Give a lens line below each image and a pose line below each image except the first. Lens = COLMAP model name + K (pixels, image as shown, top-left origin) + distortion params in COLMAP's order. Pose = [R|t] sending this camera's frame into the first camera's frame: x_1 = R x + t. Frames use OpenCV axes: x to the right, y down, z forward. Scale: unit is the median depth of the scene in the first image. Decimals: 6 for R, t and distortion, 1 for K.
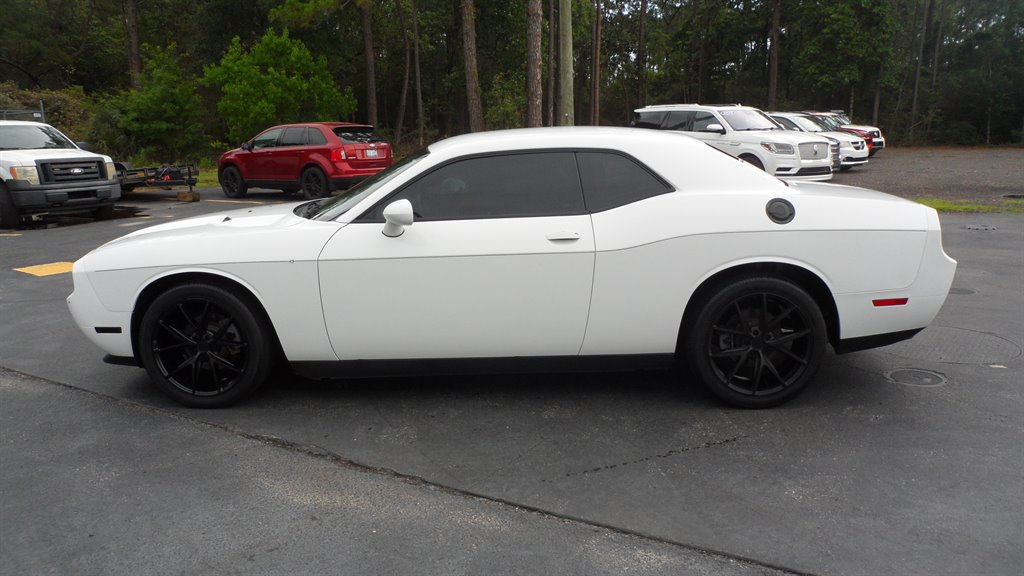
lens RADIAL K [[786.4, 0, 510.1], [0, 786.4, 288.8], [0, 0, 1]] dist [-0.164195, 0.203355]
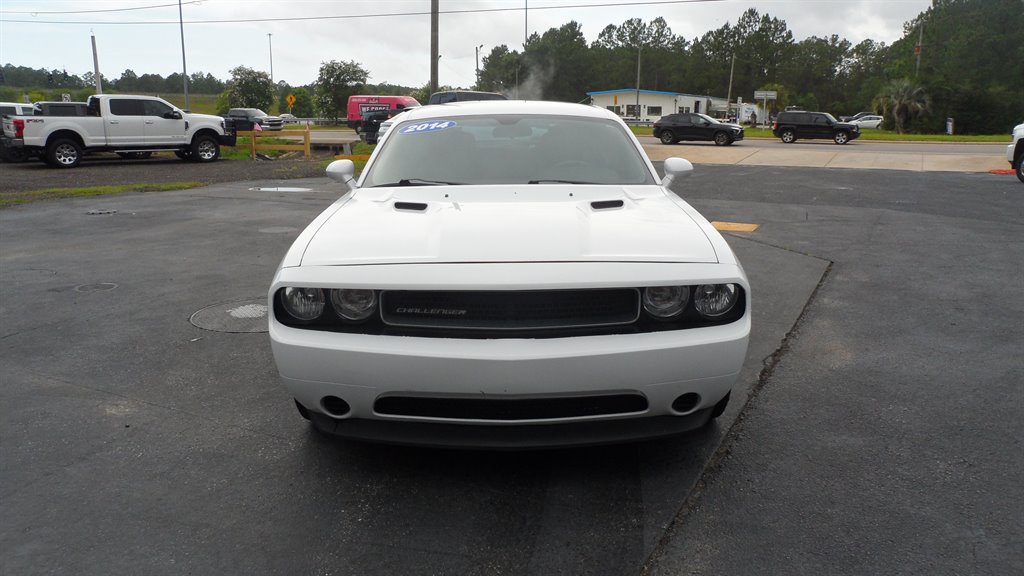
lens RADIAL K [[786.4, 0, 510.1], [0, 786.4, 288.8], [0, 0, 1]] dist [-0.164195, 0.203355]
pose [[-0.039609, -0.197716, 0.979459, -0.287883], [0.202718, 0.958253, 0.201634, -0.046654], [-0.978436, 0.206540, 0.002125, 0.282106]]
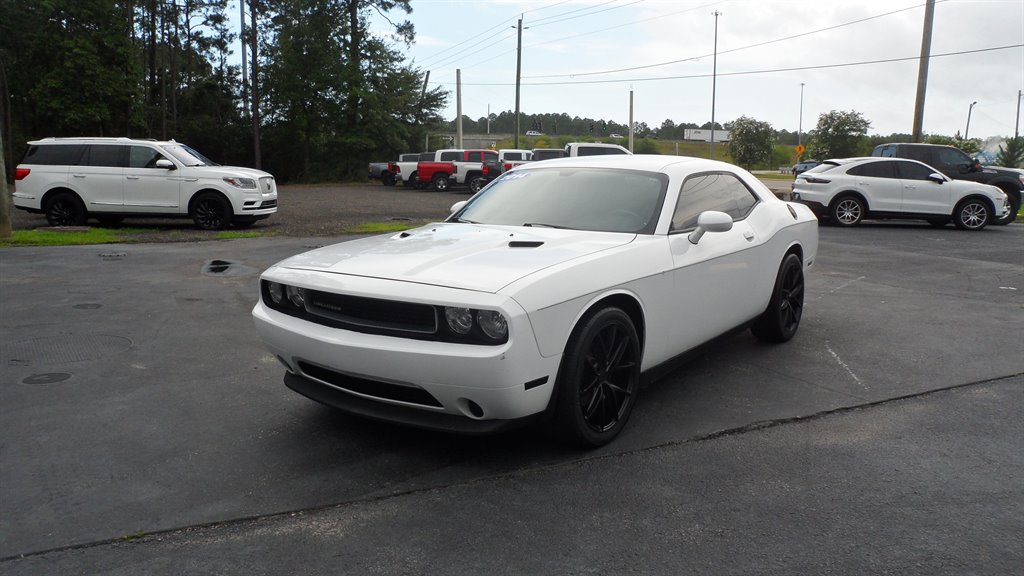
lens RADIAL K [[786.4, 0, 510.1], [0, 786.4, 288.8], [0, 0, 1]] dist [-0.164195, 0.203355]
pose [[0.560047, -0.108873, 0.821276, -0.286455], [0.150993, 0.988137, 0.028028, -0.016897], [-0.814585, 0.108310, 0.569842, 0.128854]]
